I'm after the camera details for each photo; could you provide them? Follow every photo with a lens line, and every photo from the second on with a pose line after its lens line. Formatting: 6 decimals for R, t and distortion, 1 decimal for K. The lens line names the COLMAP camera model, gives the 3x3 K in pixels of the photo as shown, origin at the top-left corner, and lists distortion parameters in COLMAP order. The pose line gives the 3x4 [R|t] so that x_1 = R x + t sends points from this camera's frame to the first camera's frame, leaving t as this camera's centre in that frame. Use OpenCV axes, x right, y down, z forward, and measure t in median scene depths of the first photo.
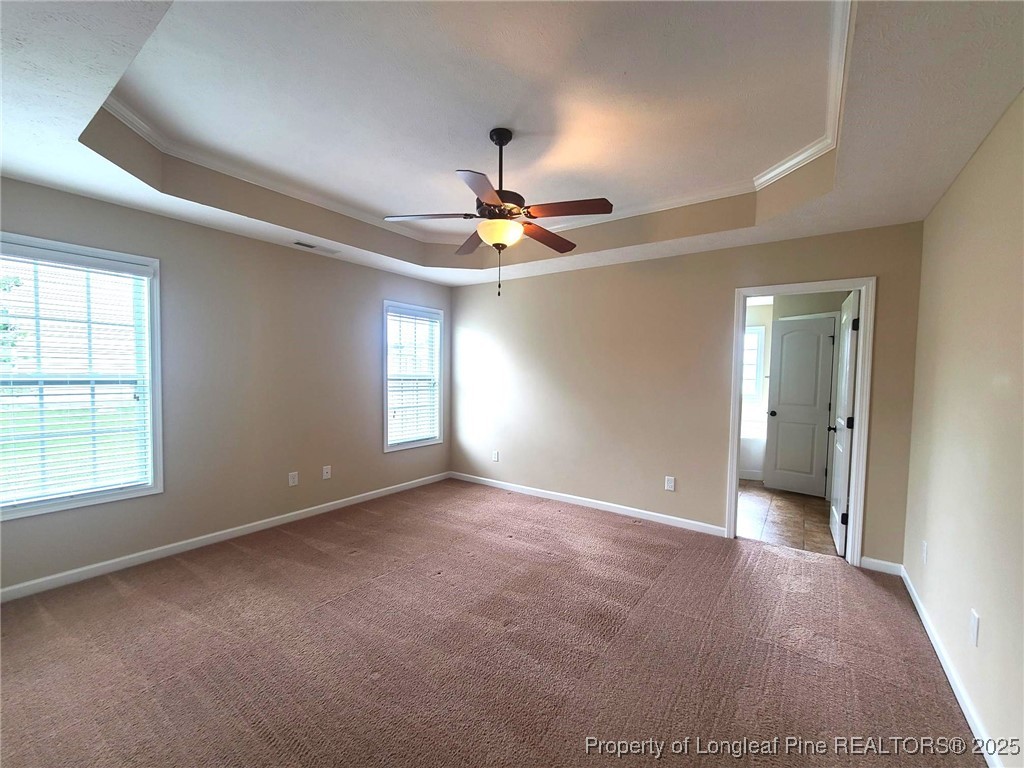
lens RADIAL K [[416.4, 0, 512.3], [0, 416.4, 389.9], [0, 0, 1]] dist [0.005173, 0.000262]
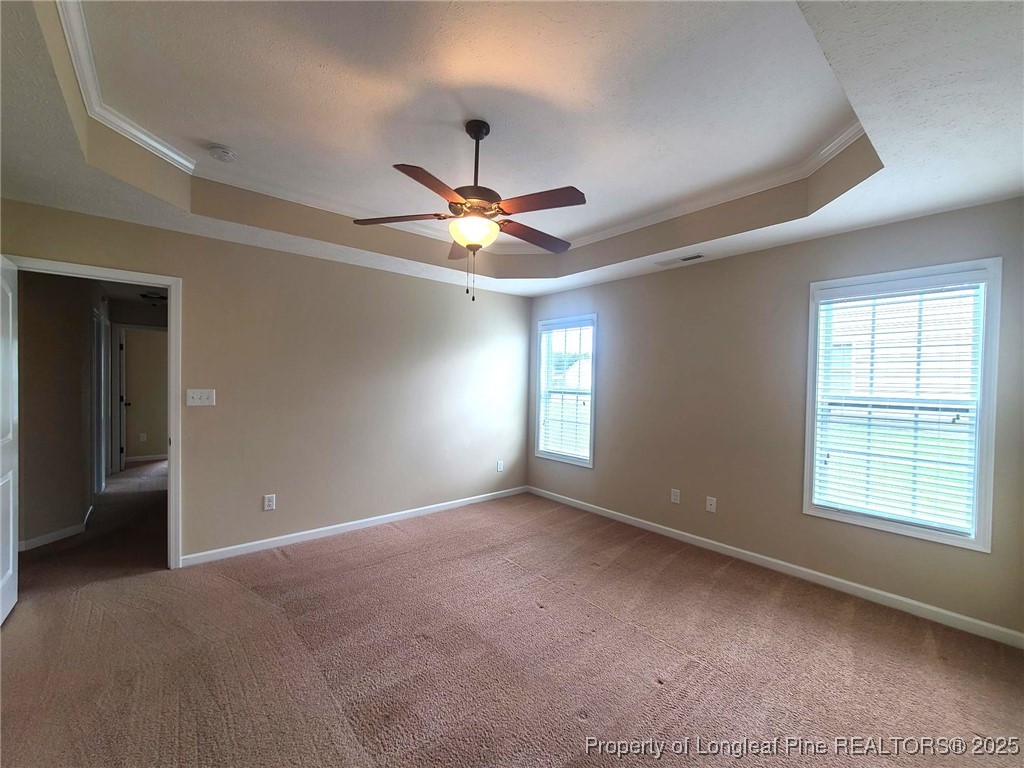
lens RADIAL K [[416.4, 0, 512.3], [0, 416.4, 389.9], [0, 0, 1]] dist [0.005173, 0.000262]
pose [[-0.248468, -0.003961, -0.968632, 0.541355], [-0.065214, 0.997791, 0.012648, -0.027946], [0.966442, 0.066311, -0.248177, 0.849301]]
